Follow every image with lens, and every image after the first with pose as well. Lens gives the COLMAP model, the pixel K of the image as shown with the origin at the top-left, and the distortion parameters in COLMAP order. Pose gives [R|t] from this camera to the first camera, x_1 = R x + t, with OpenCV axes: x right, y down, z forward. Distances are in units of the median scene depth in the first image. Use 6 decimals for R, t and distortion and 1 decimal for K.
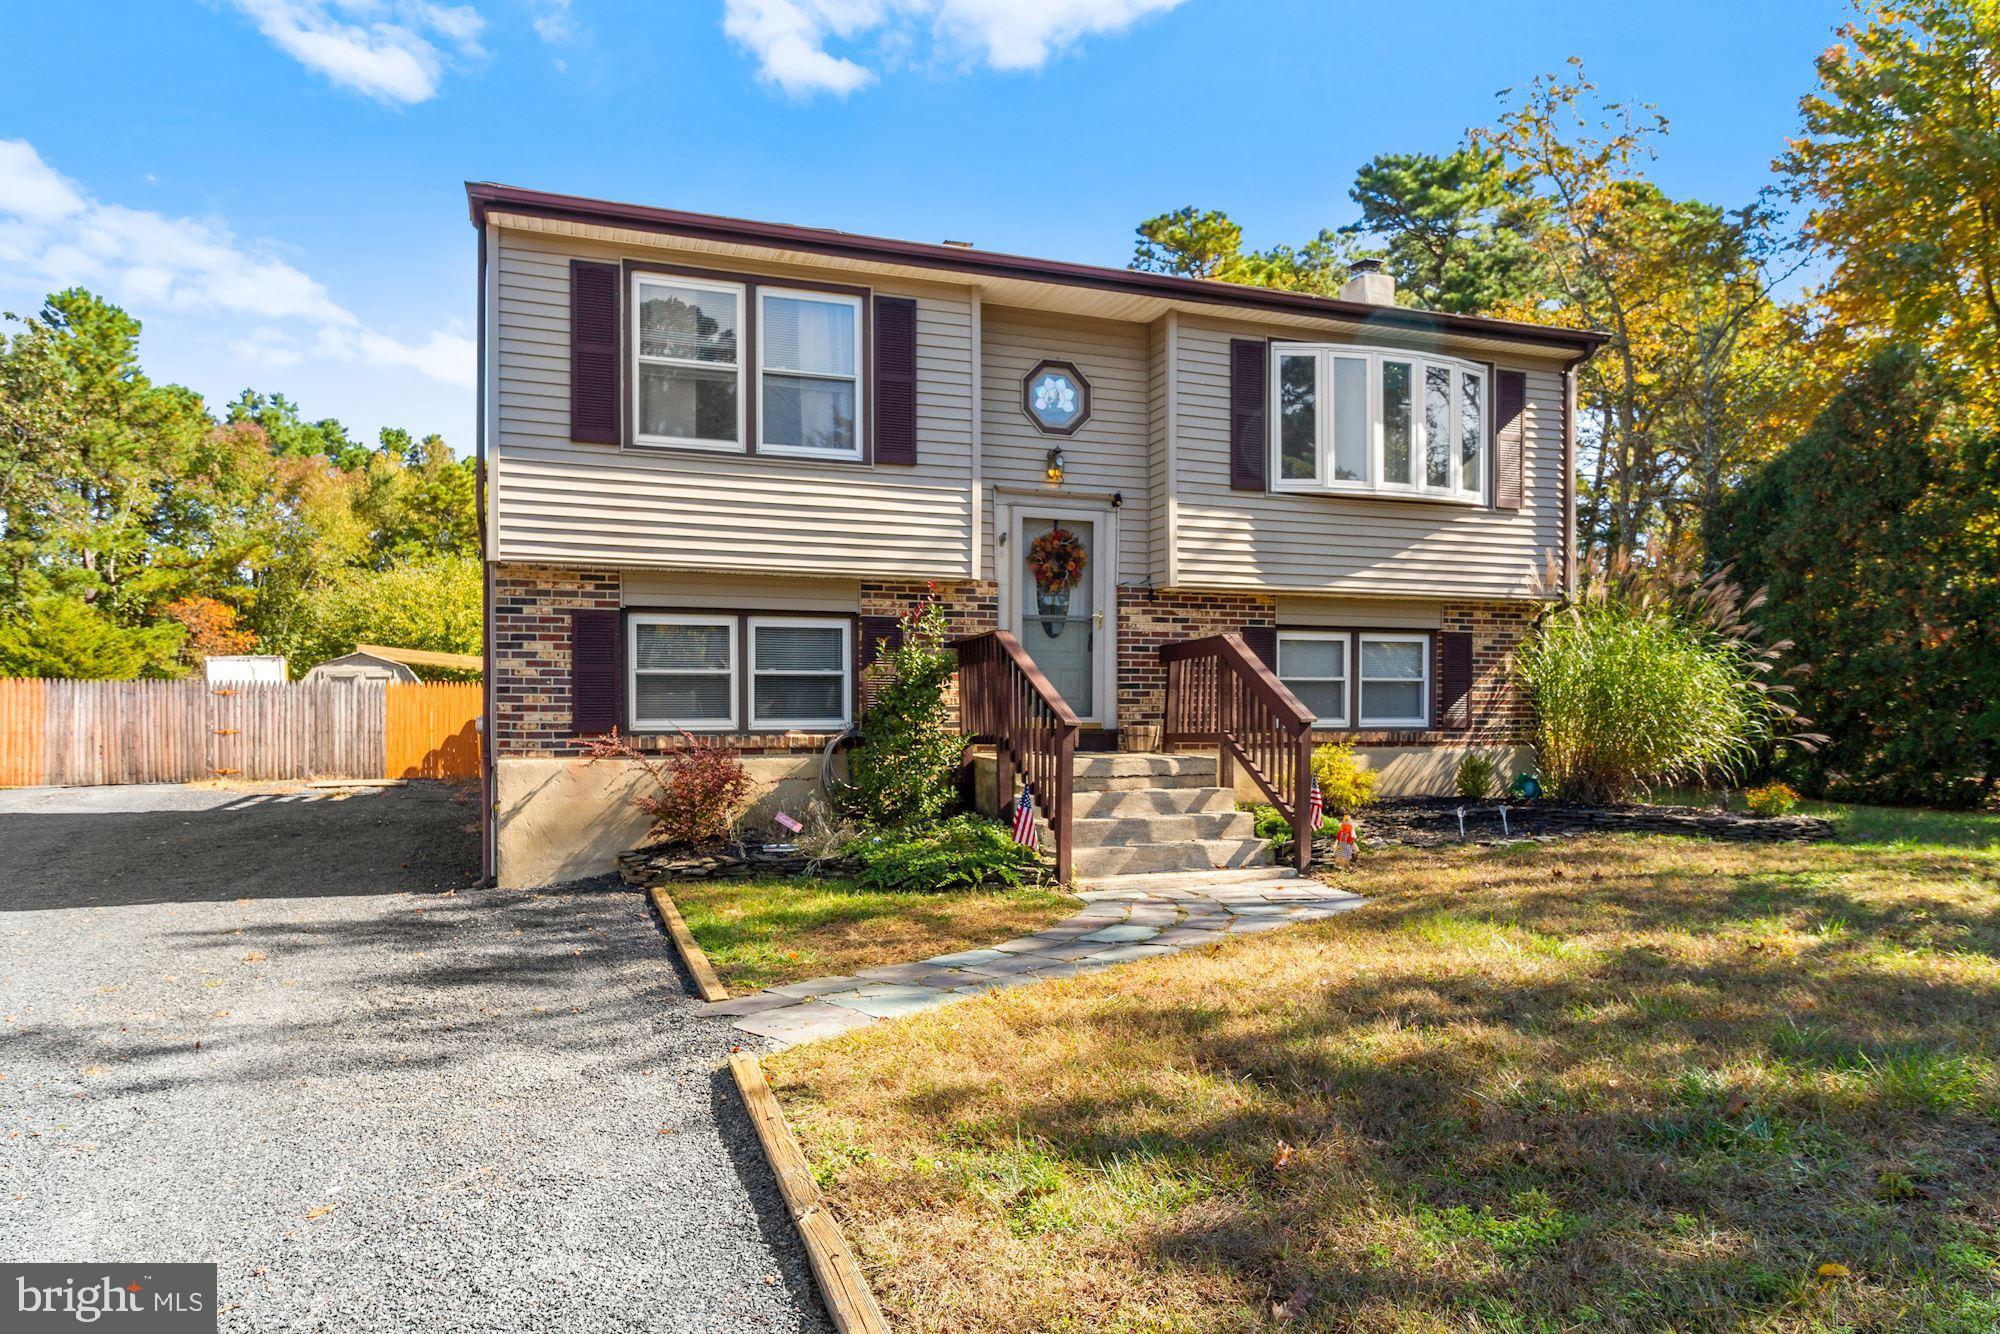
lens RADIAL K [[1271.1, 0, 982.8], [0, 1271.1, 712.8], [0, 0, 1]] dist [-0.001392, 0.001232]
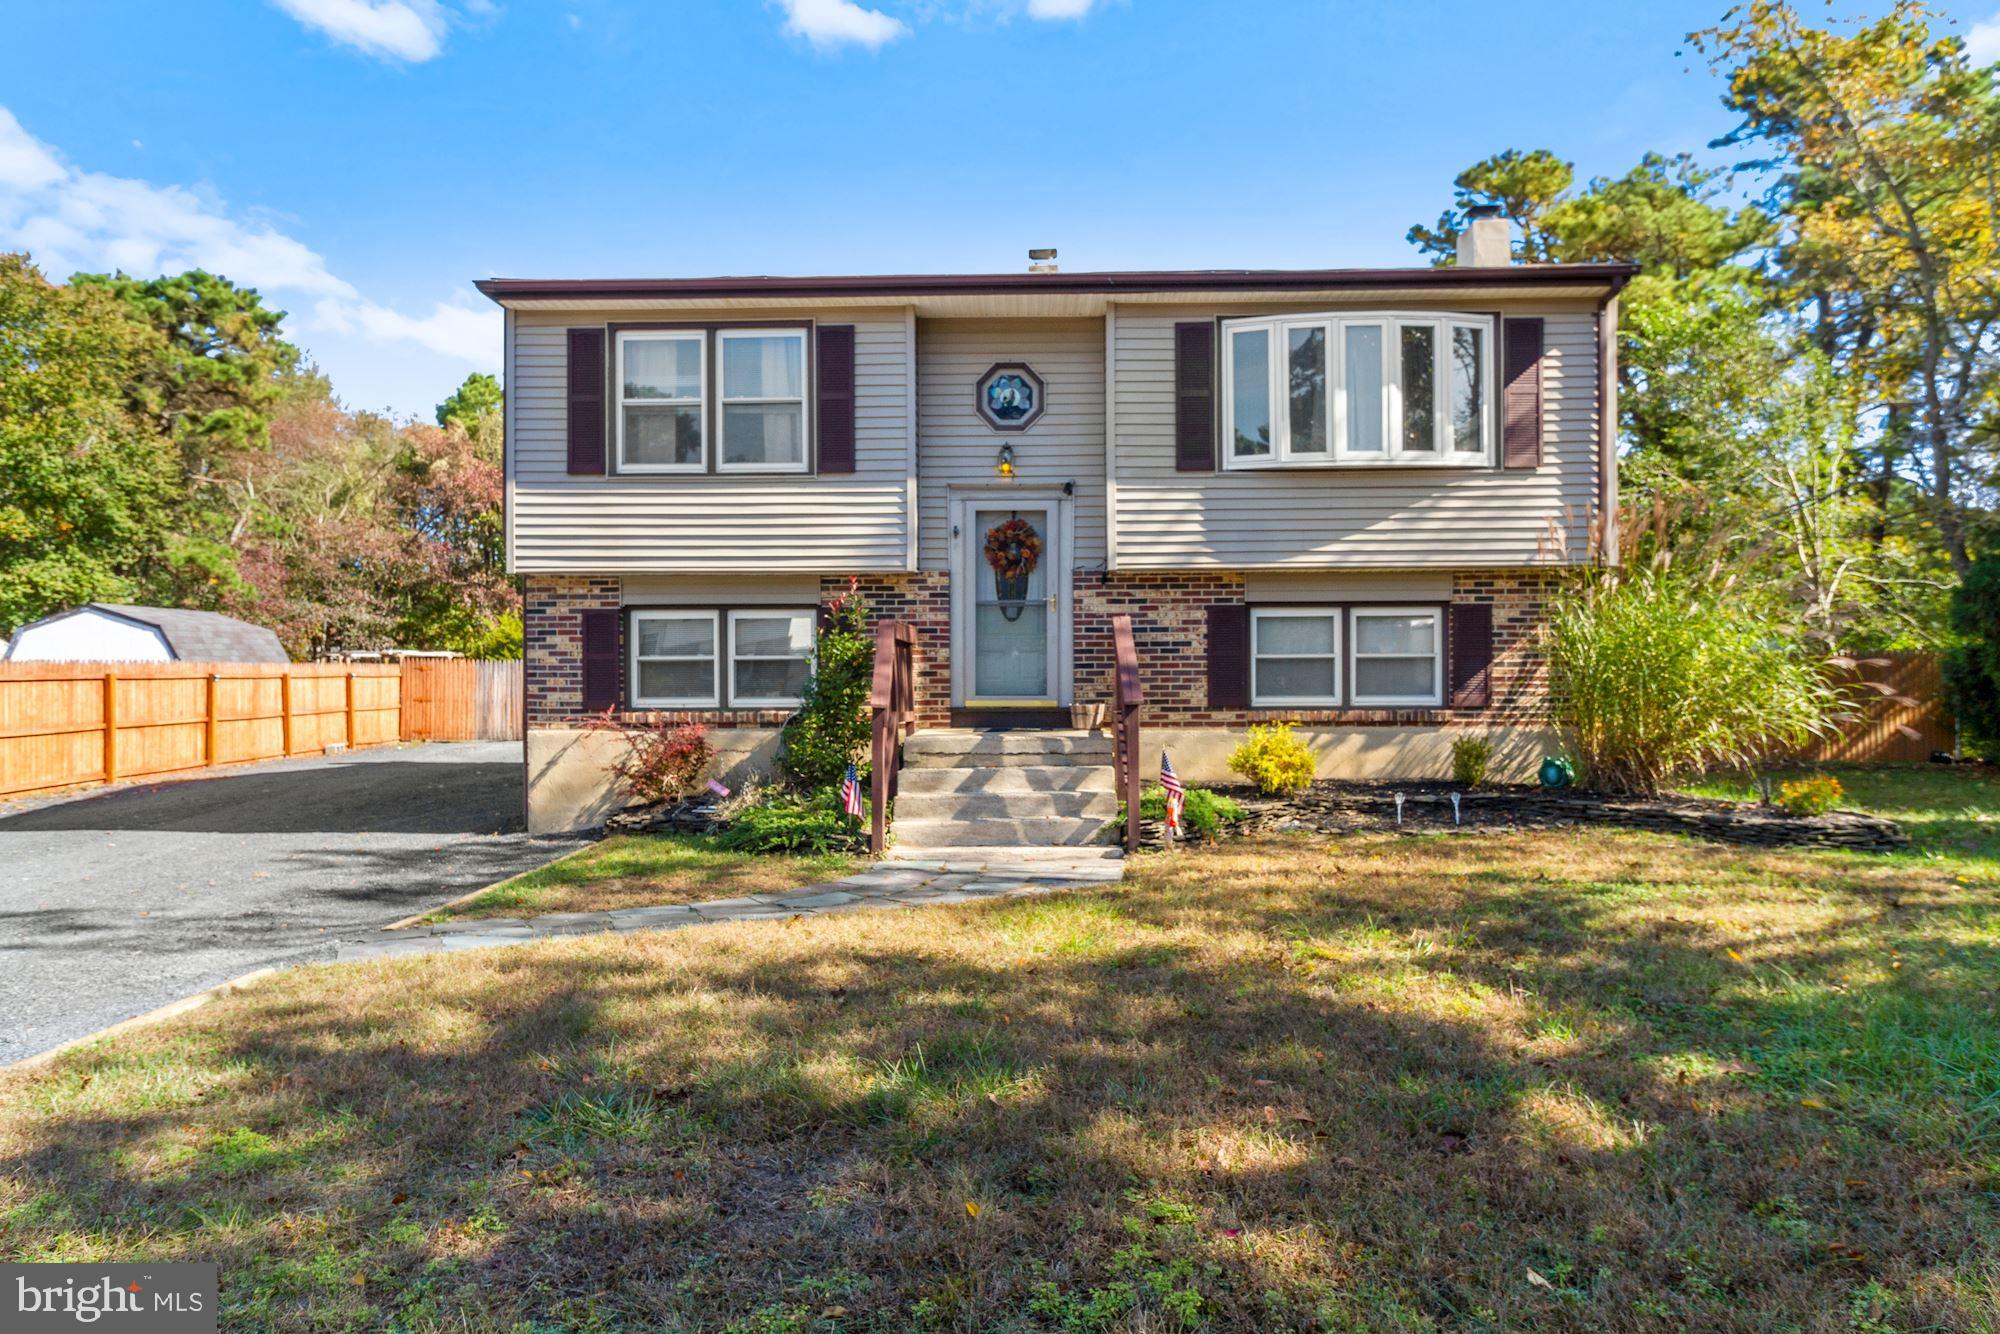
lens RADIAL K [[1211.6, 0, 998.2], [0, 1211.6, 663.6], [0, 0, 1]] dist [-0.000782, 0.000423]
pose [[0.926311, -0.007734, -0.376681, 0.434100], [0.003551, 0.999924, -0.011798, -0.011649], [0.376744, 0.009591, 0.926268, 0.054743]]
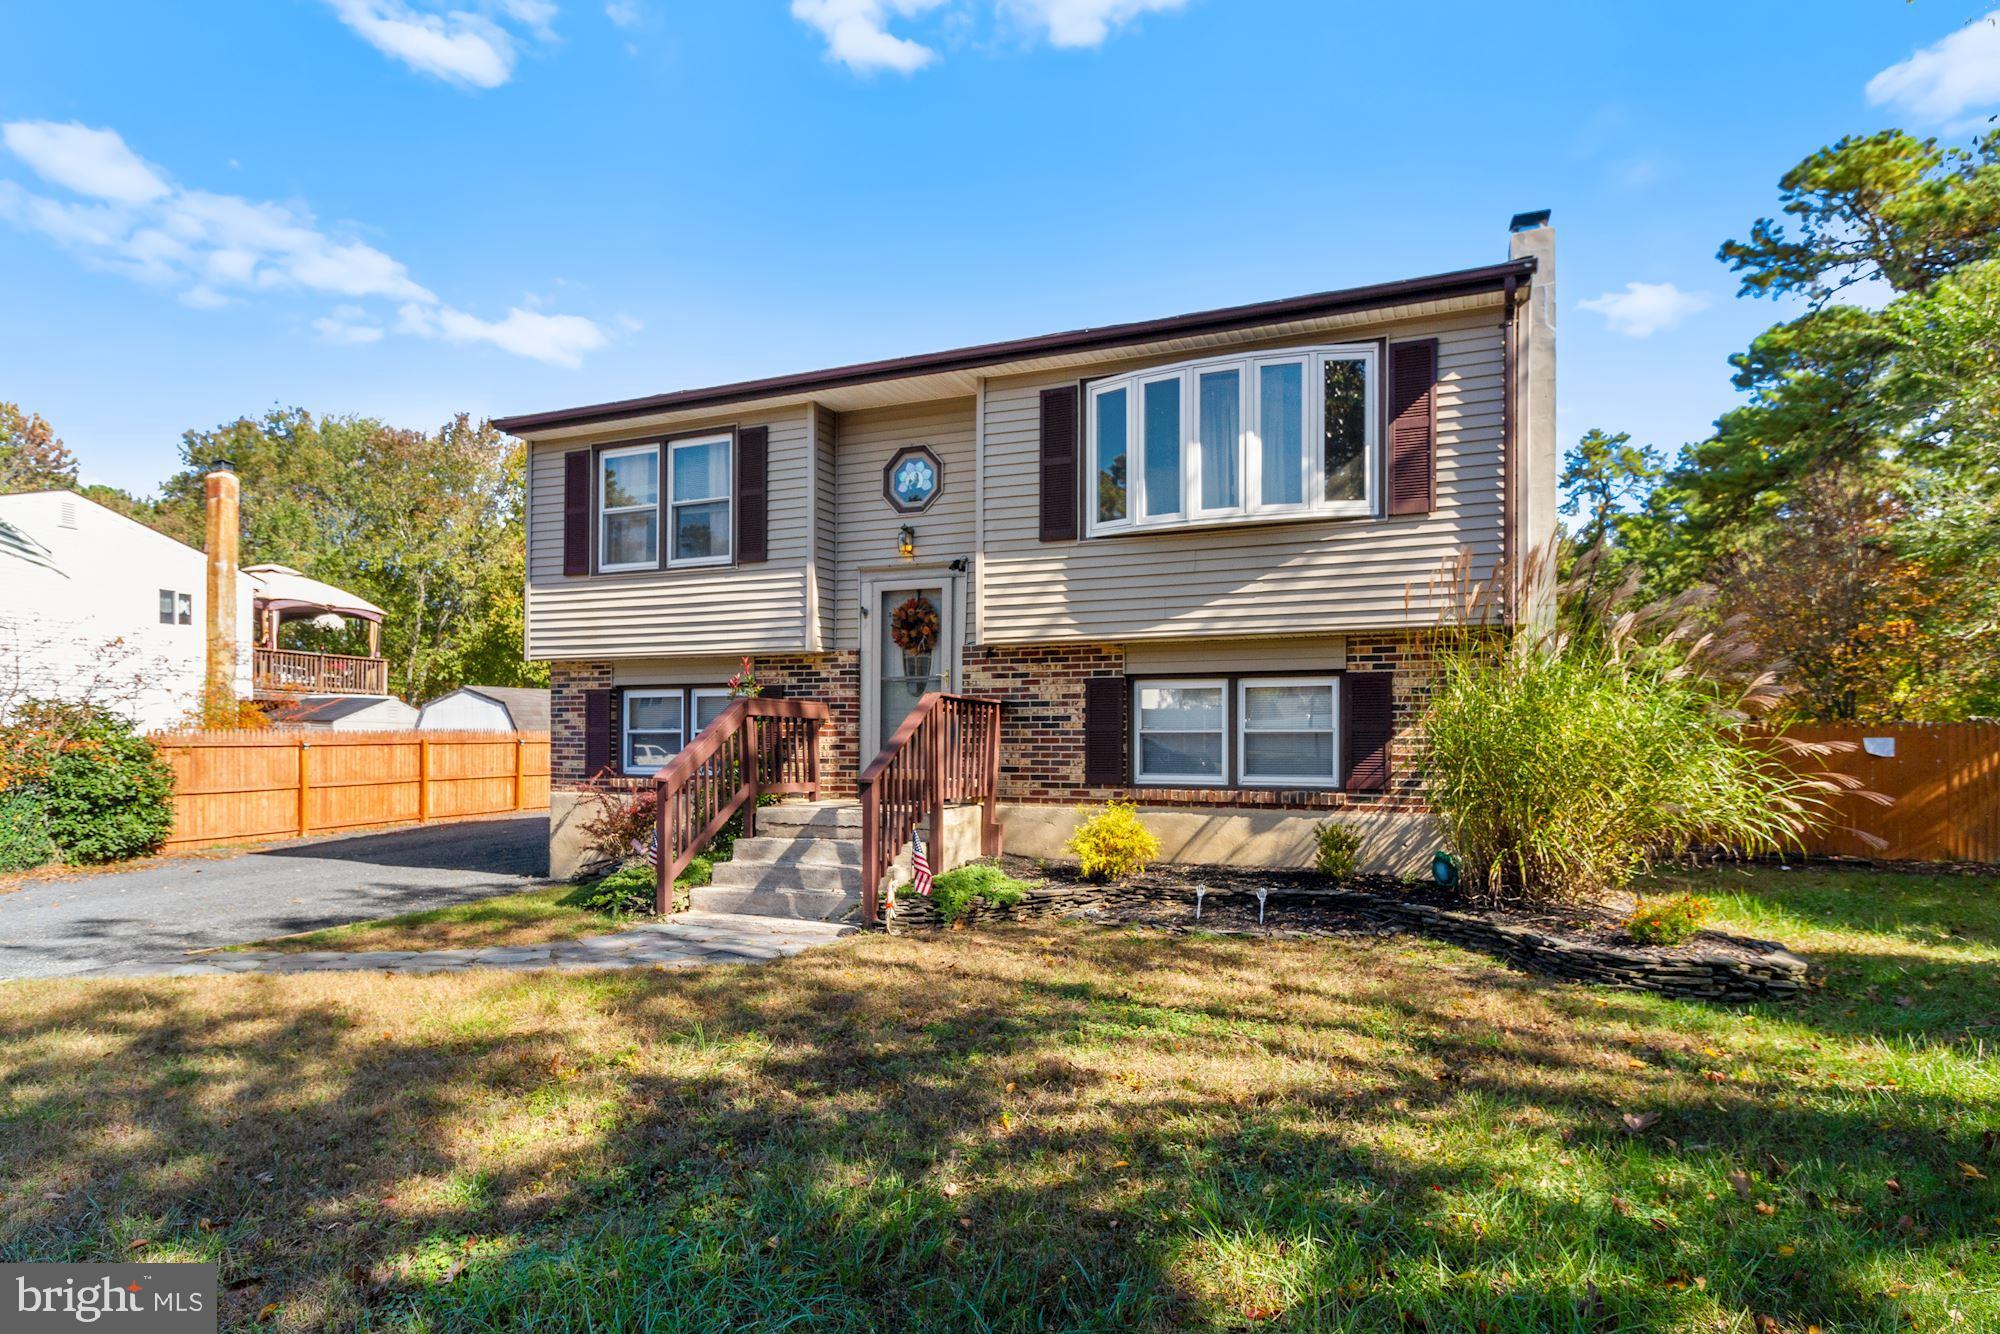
lens RADIAL K [[1095.6, 0, 989.9], [0, 1095.6, 724.6], [0, 0, 1]] dist [-0.003940, 0.000114]
pose [[0.724420, -0.008205, -0.689310, 0.767713], [-0.001568, 0.999907, -0.013551, -0.022257], [0.689357, 0.010897, 0.724340, 0.362070]]
